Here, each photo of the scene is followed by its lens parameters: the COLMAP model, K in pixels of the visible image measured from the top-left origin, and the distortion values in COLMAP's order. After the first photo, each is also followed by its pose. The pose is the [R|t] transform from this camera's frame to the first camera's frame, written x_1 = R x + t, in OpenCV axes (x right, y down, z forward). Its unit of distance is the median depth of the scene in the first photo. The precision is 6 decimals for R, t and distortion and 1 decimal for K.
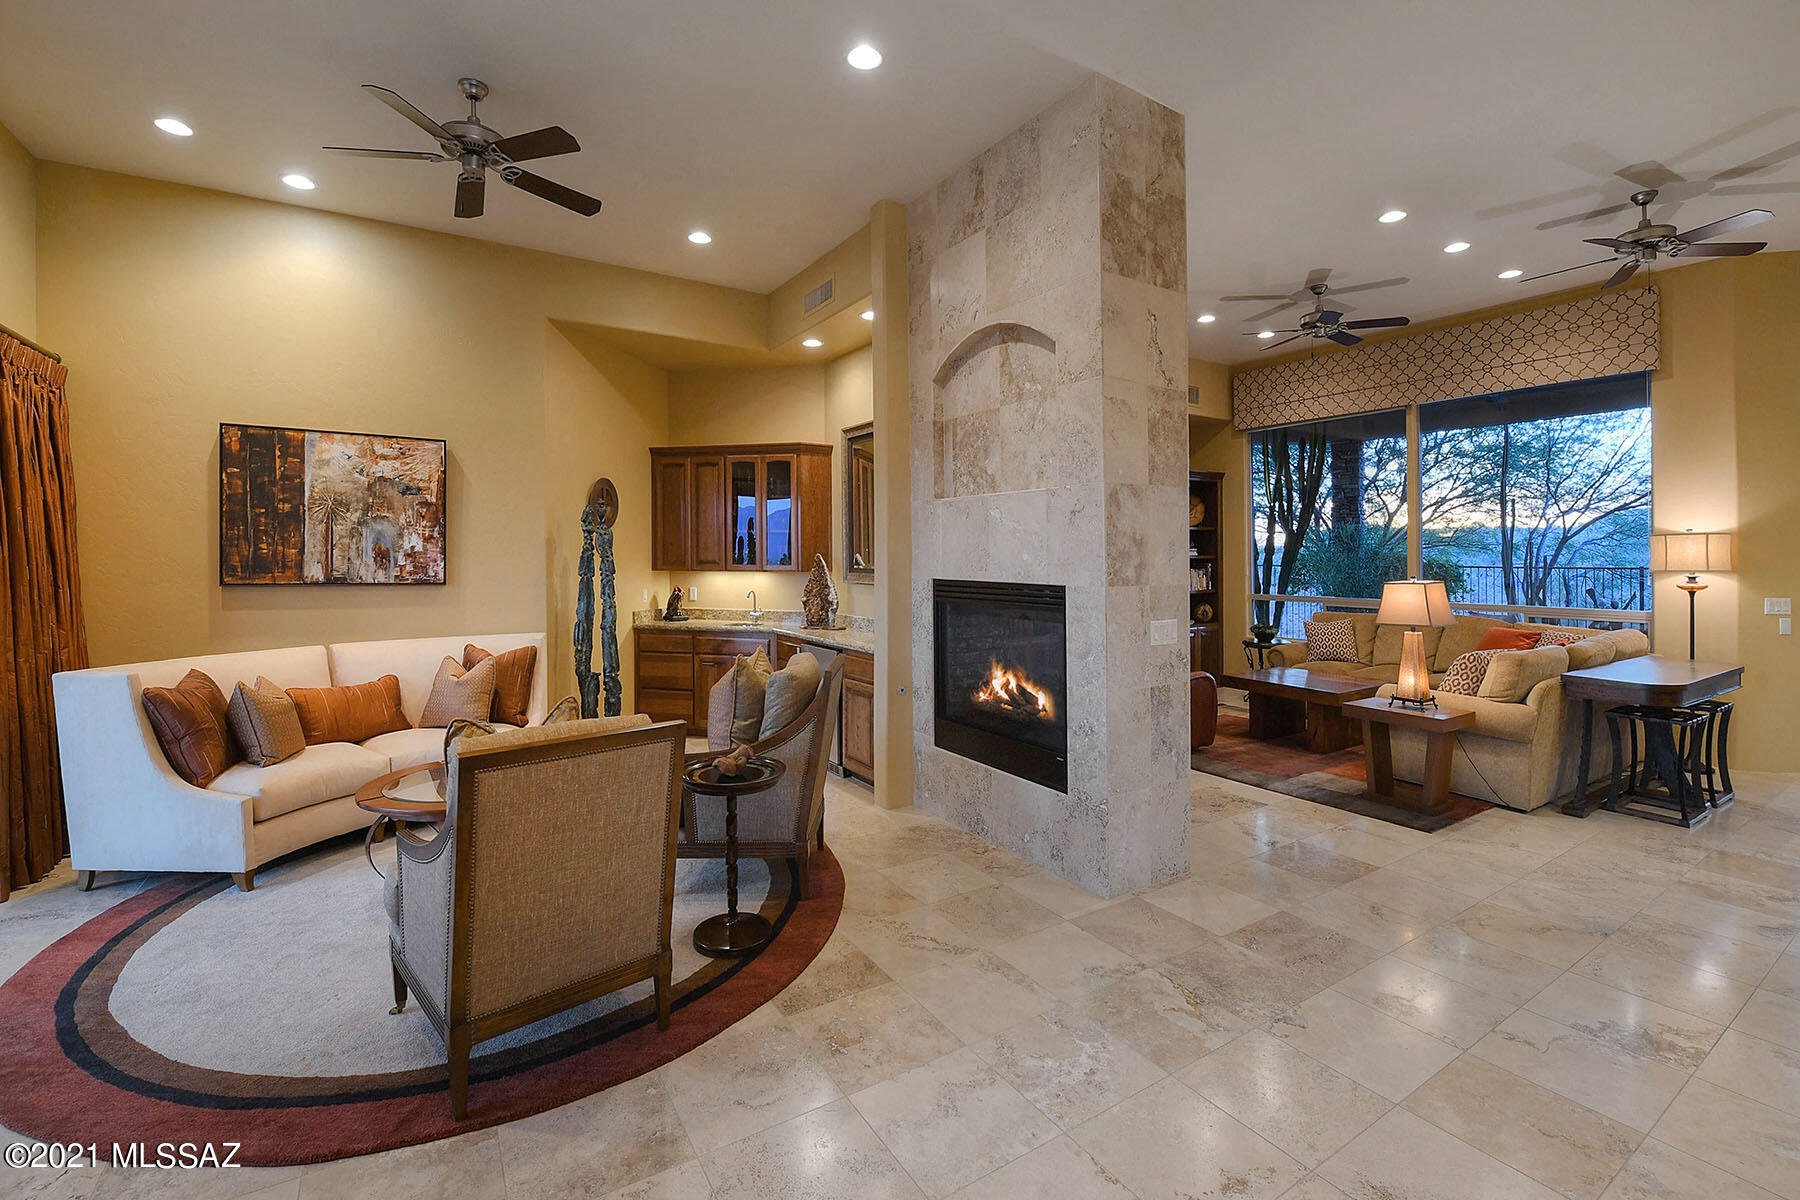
lens RADIAL K [[781.0, 0, 955.2], [0, 781.0, 553.5], [0, 0, 1]] dist [-0.002991, -0.000608]
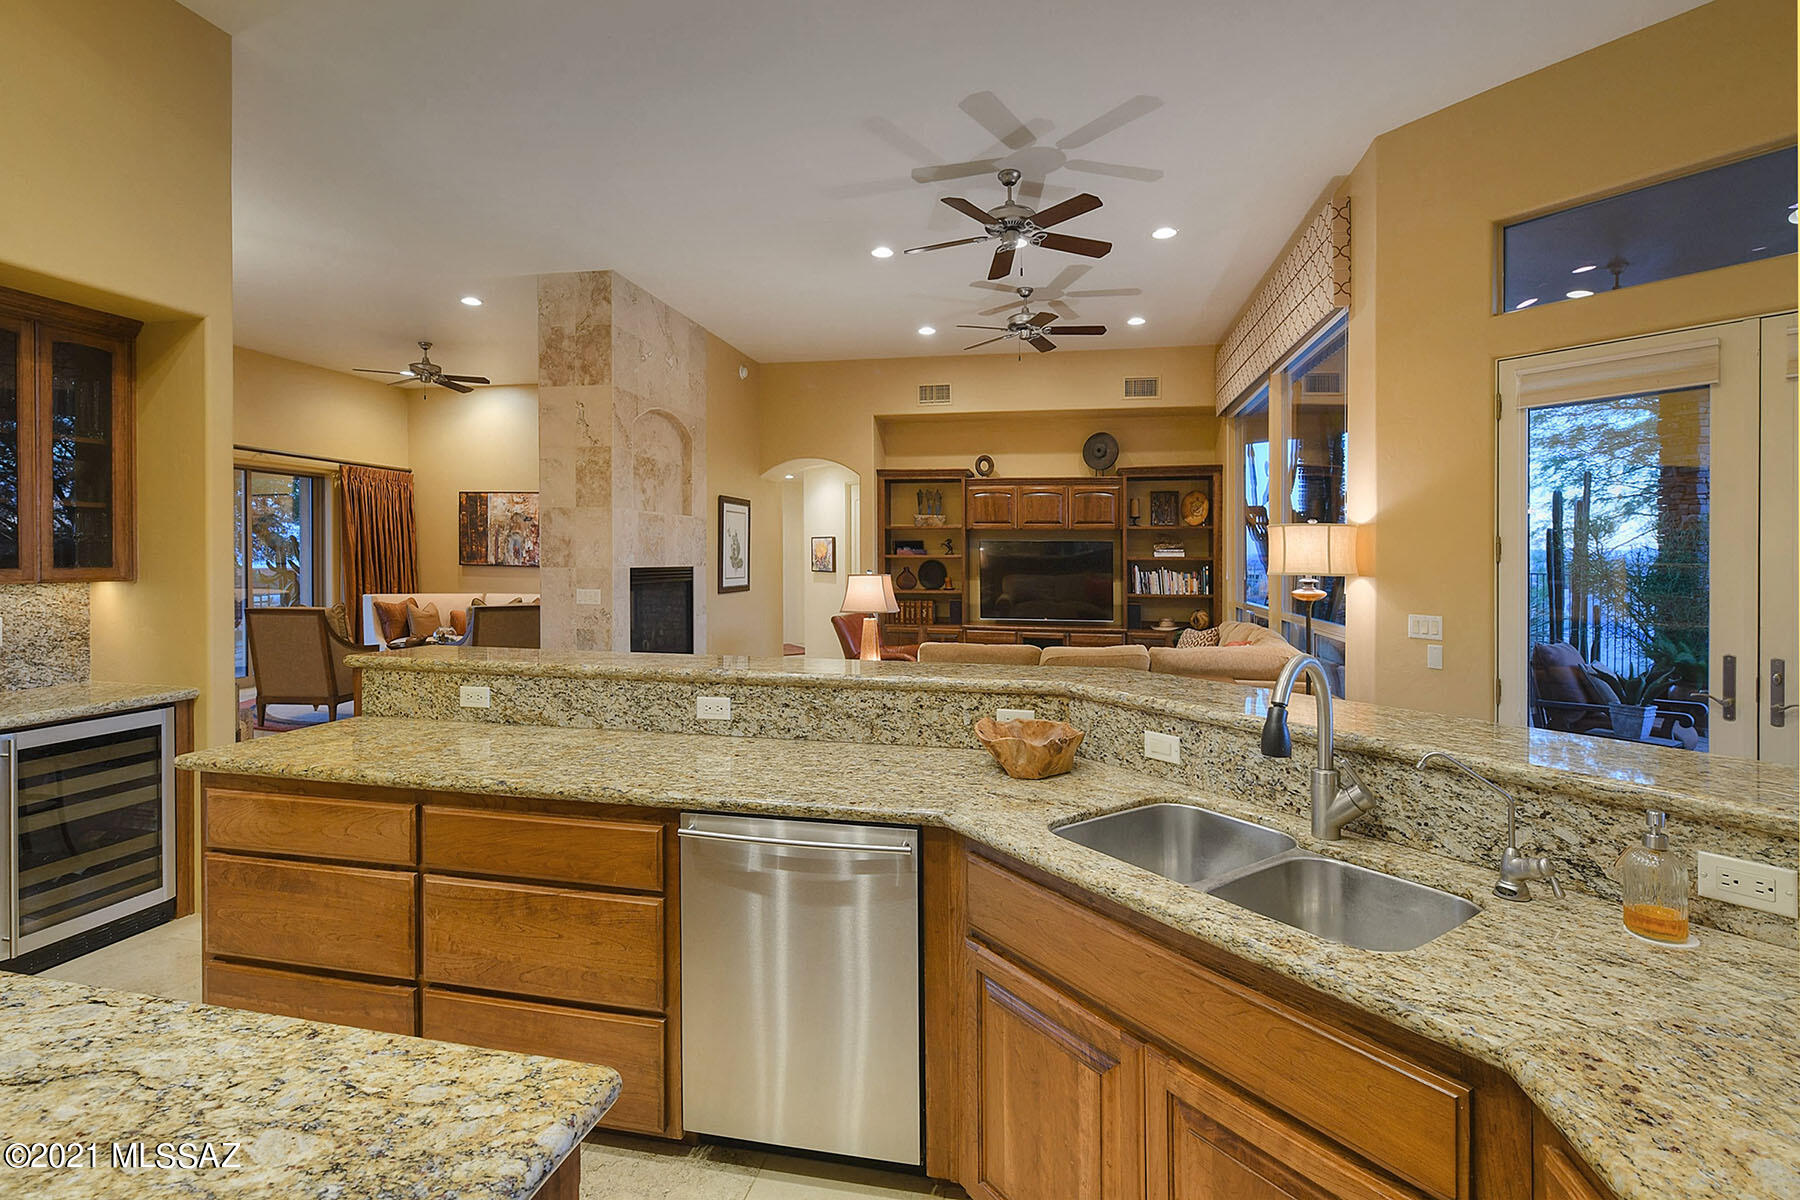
lens RADIAL K [[820.4, 0, 988.7], [0, 820.4, 566.3], [0, 0, 1]] dist [-0.012940, 0.000492]
pose [[0.759531, 0.012414, -0.650352, 1.578616], [-0.011288, 0.999919, 0.005905, 0.013612], [0.650373, 0.002856, 0.759610, 0.195183]]
